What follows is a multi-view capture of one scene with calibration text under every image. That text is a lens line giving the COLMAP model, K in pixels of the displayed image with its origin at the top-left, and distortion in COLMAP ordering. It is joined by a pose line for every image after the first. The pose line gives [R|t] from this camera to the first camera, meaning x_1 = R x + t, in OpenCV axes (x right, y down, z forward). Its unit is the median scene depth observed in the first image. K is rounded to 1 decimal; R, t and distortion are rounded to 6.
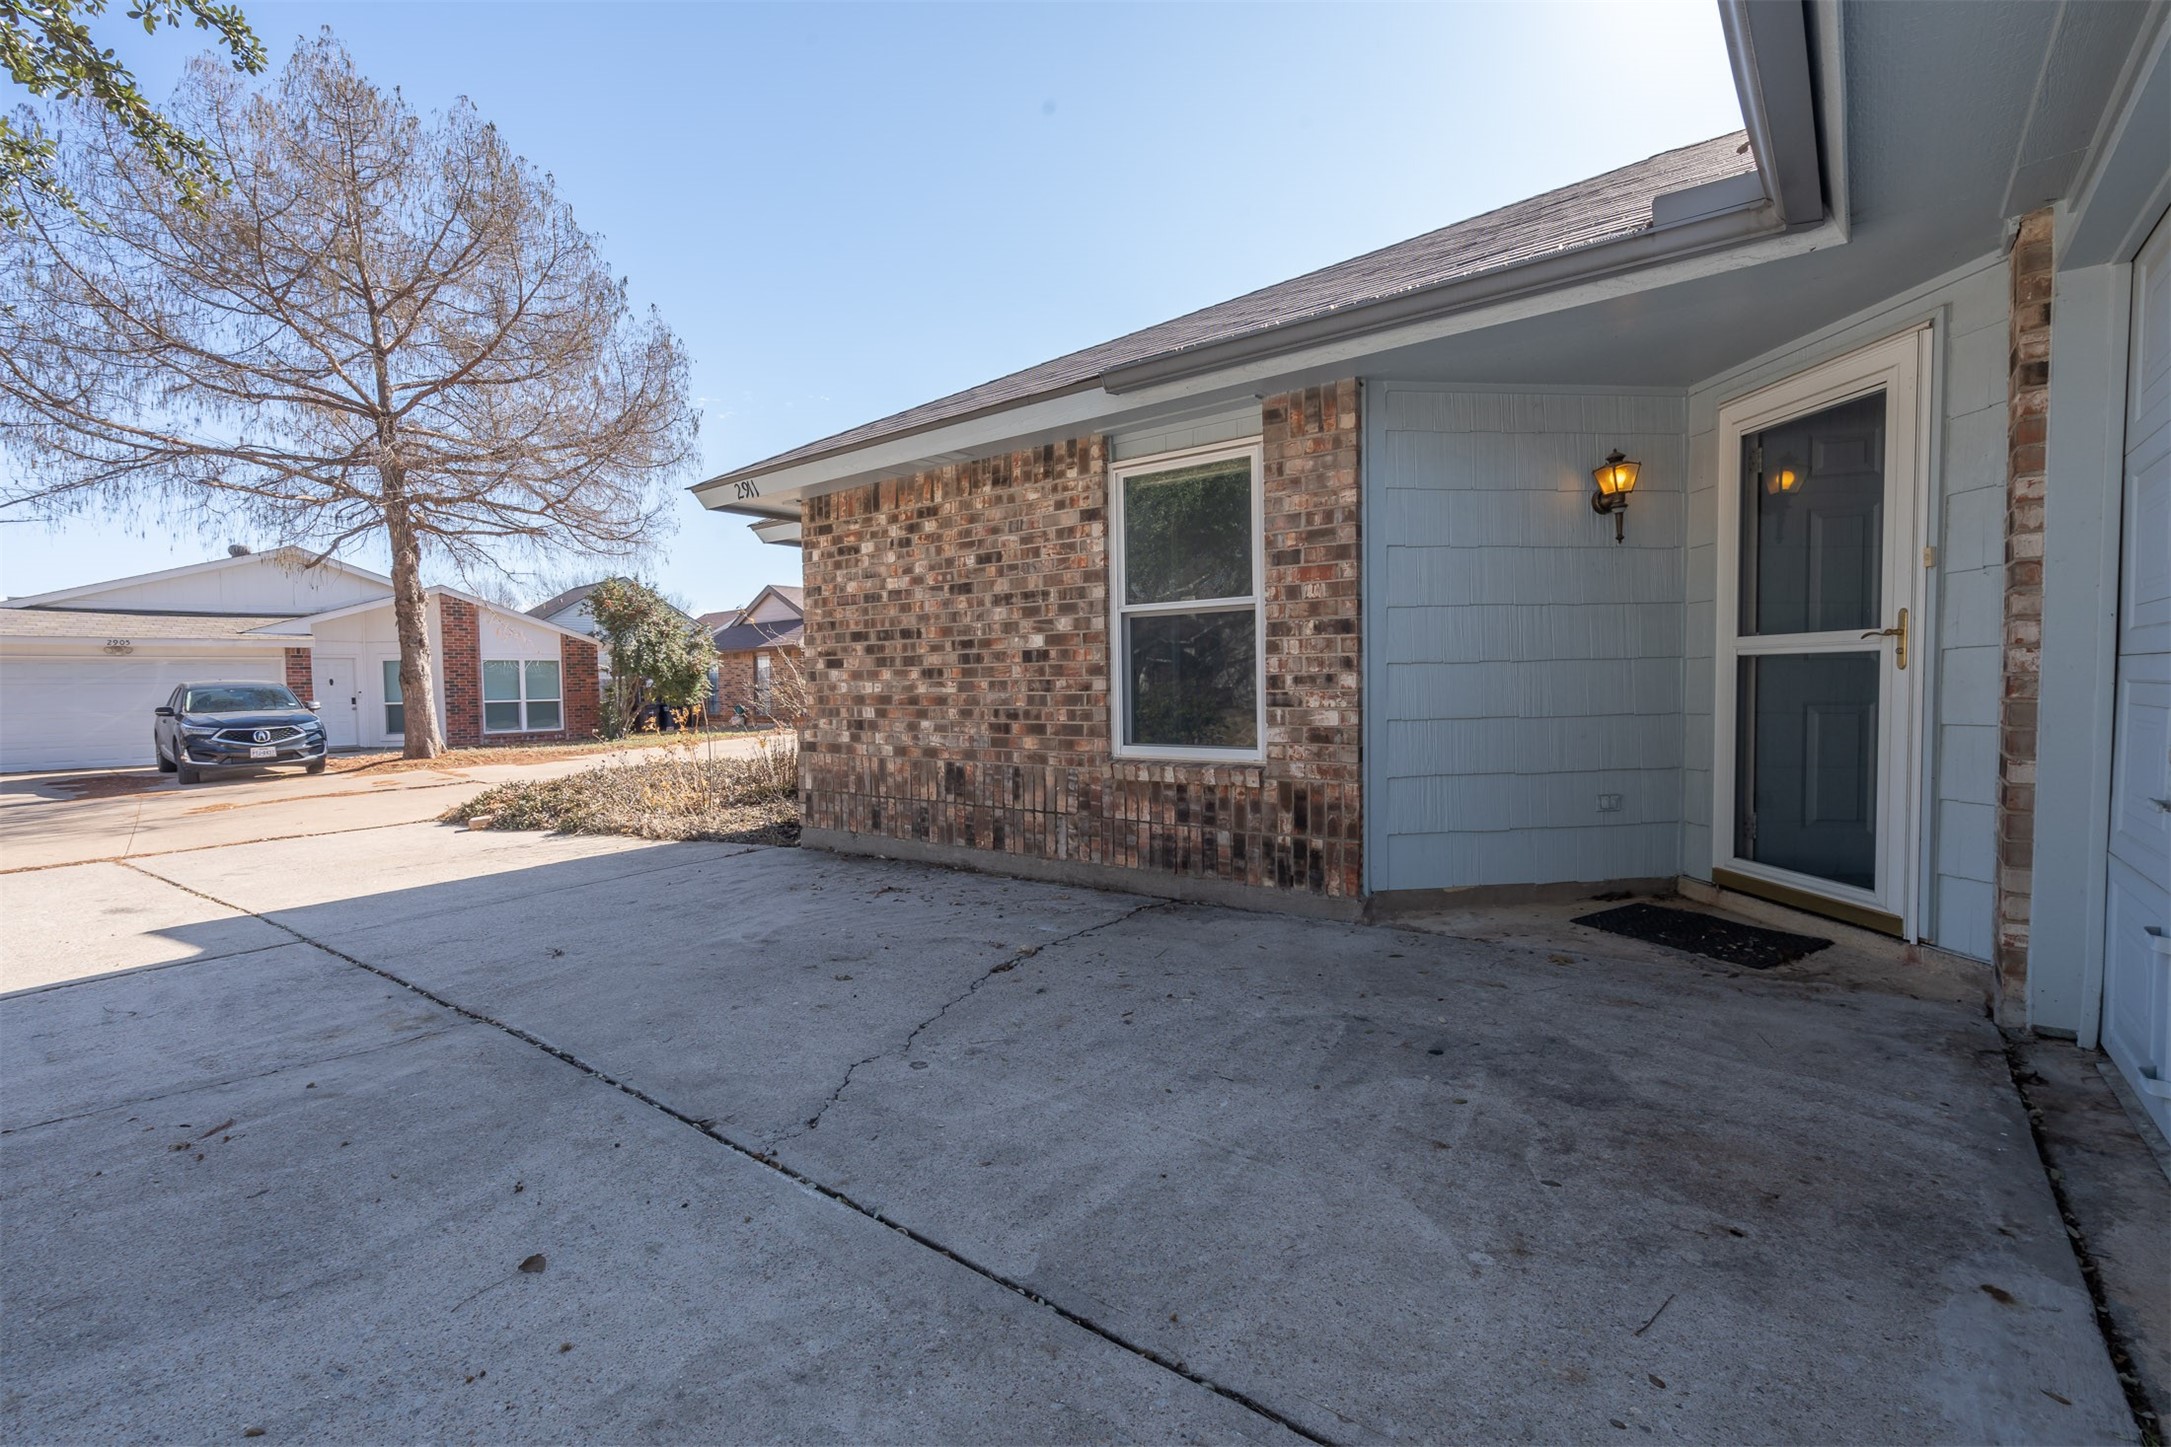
lens RADIAL K [[979.1, 0, 1084.7], [0, 979.1, 724.1], [0, 0, 1]] dist [-0.007732, 0.003169]
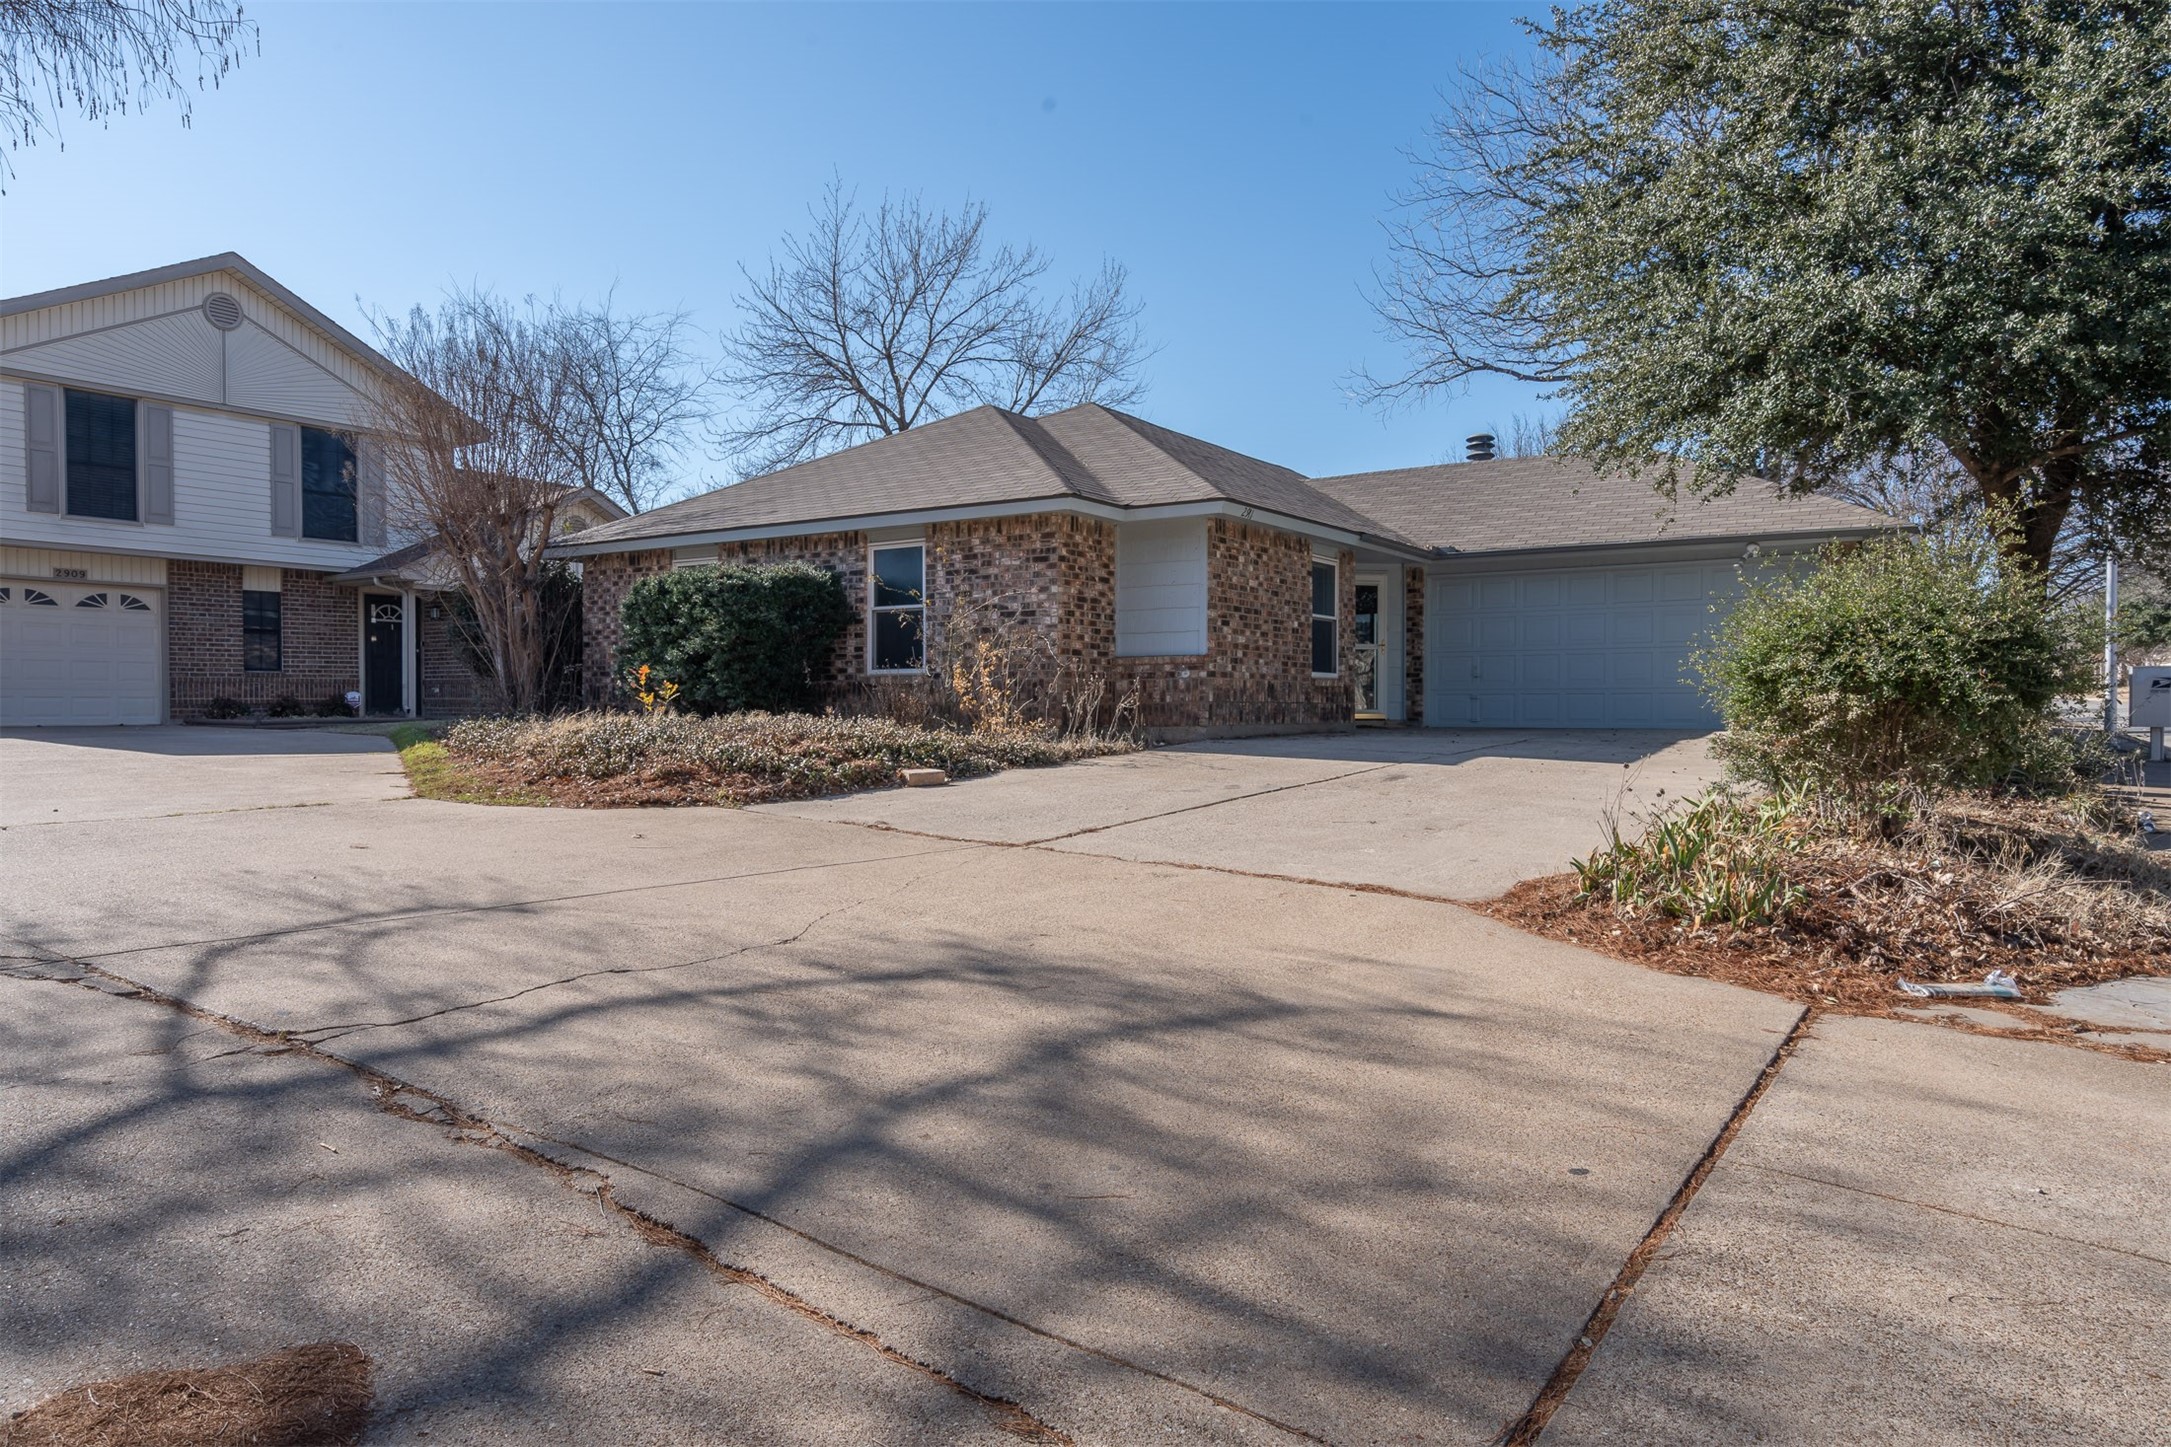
lens RADIAL K [[1349.9, 0, 1084.4], [0, 1349.9, 723.7], [0, 0, 1]] dist [0.005867, 0.001065]
pose [[-0.081441, 0.002559, 0.996675, -2.789676], [0.040338, 0.999186, 0.000731, 0.107094], [-0.995862, 0.040263, -0.081478, 1.595210]]
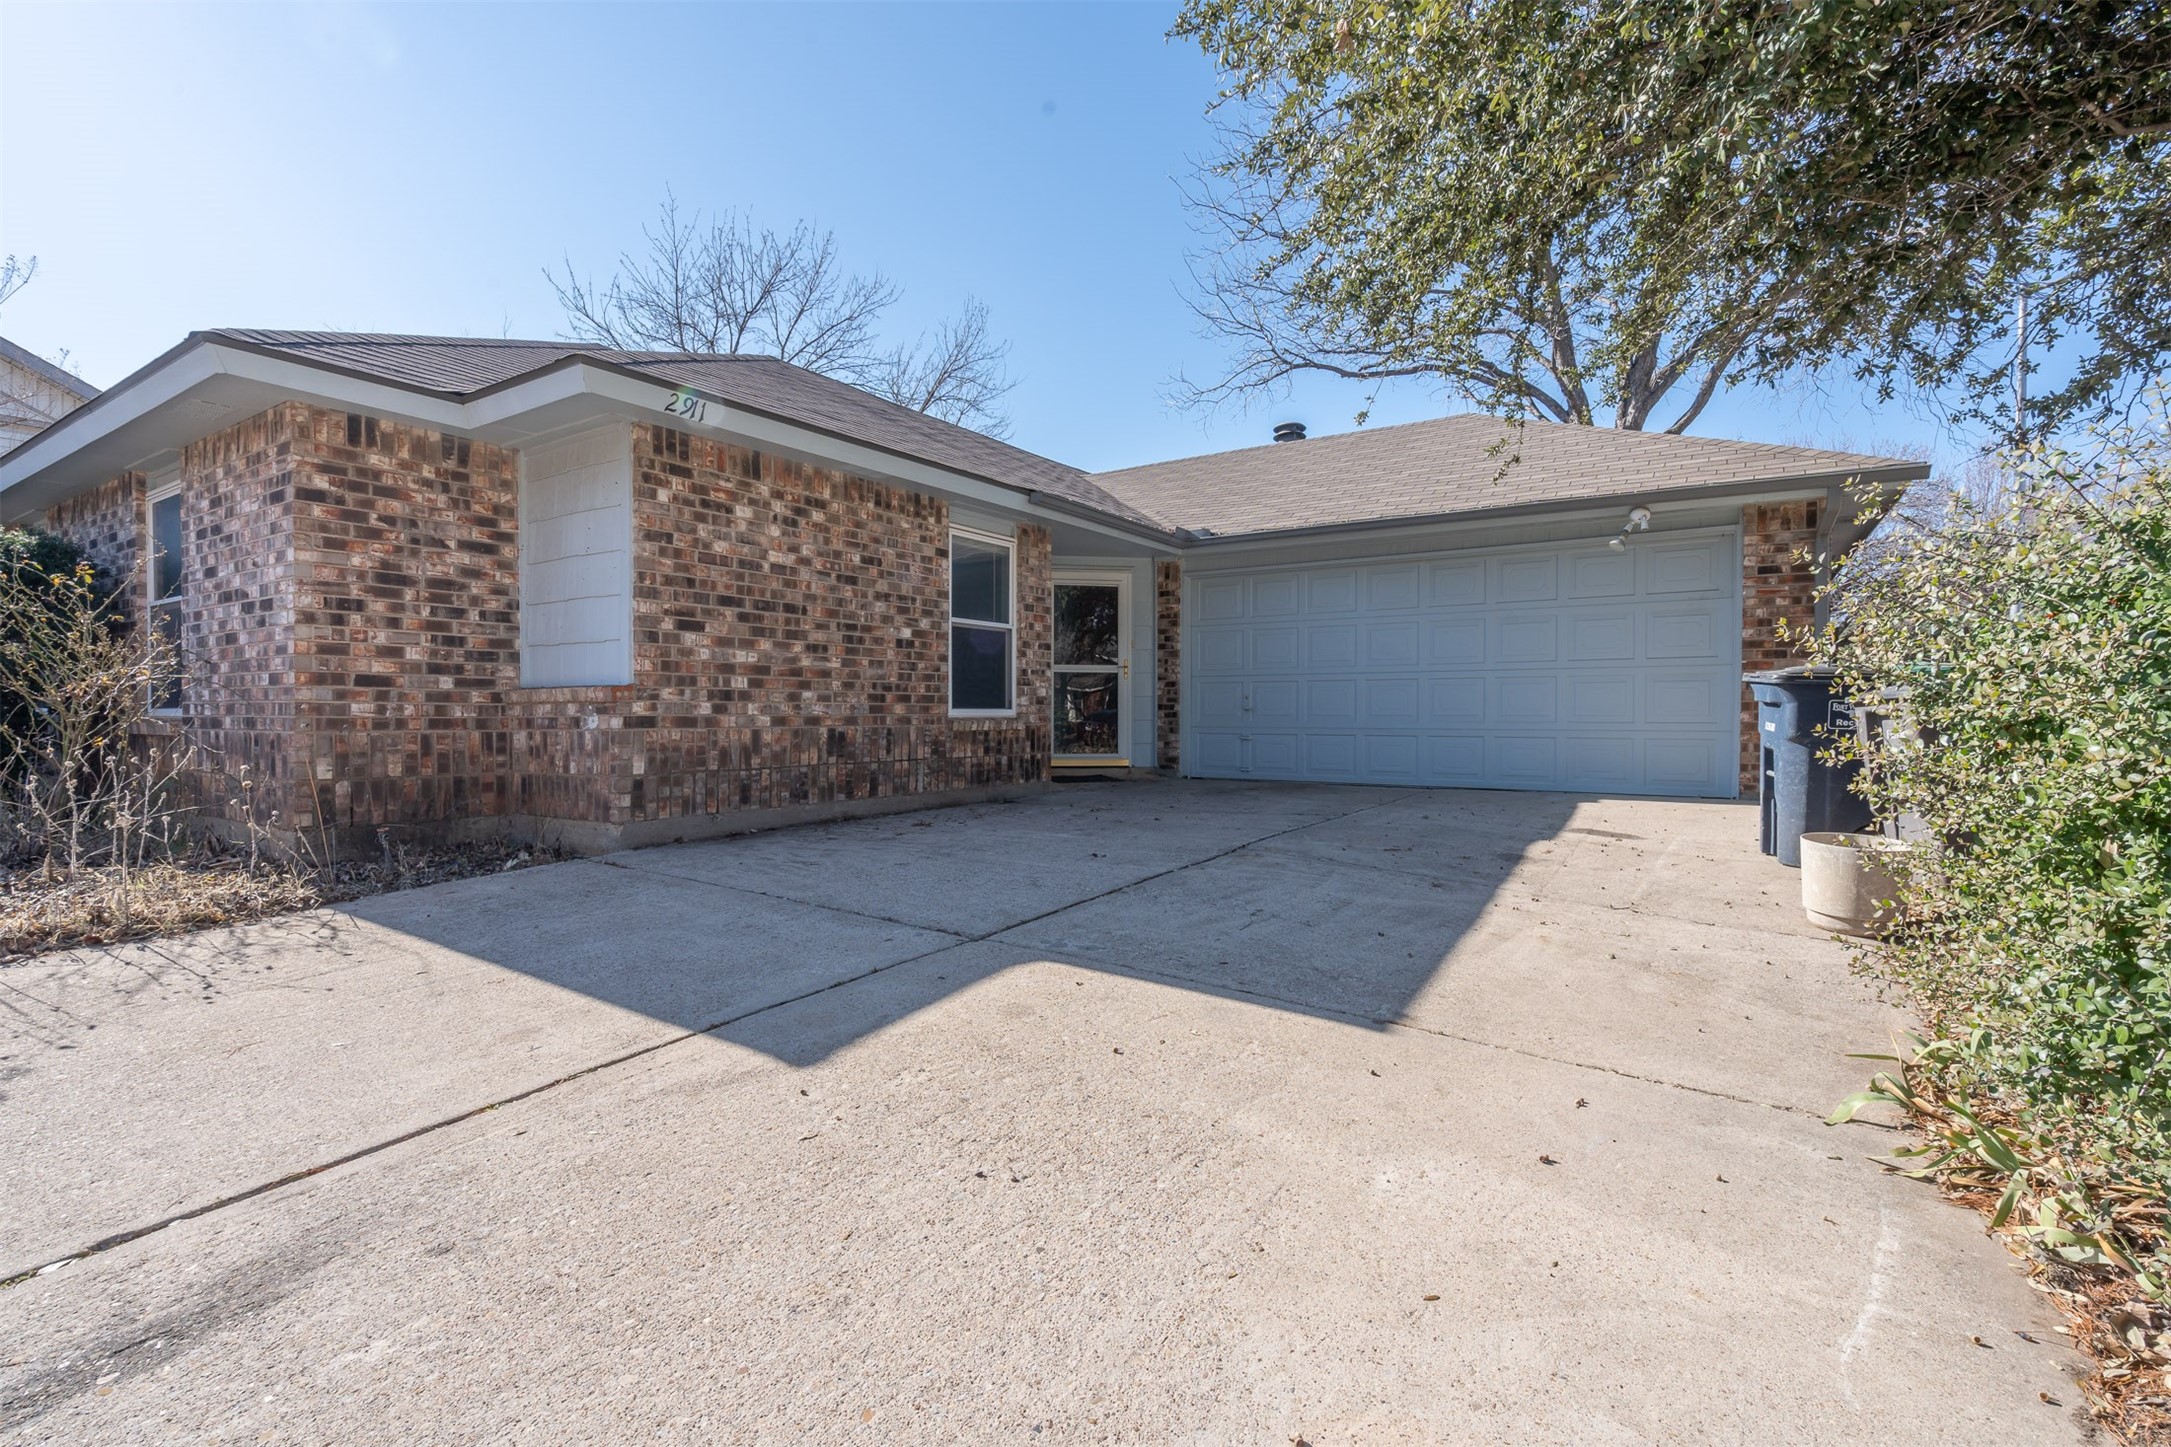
lens RADIAL K [[979.1, 0, 1088.7], [0, 979.1, 715.9], [0, 0, 1]] dist [-0.007732, 0.003169]
pose [[-0.089551, 0.009708, 0.995935, -1.301951], [0.040138, 0.999175, -0.006130, 0.043788], [-0.995173, 0.039426, -0.089867, 0.809835]]
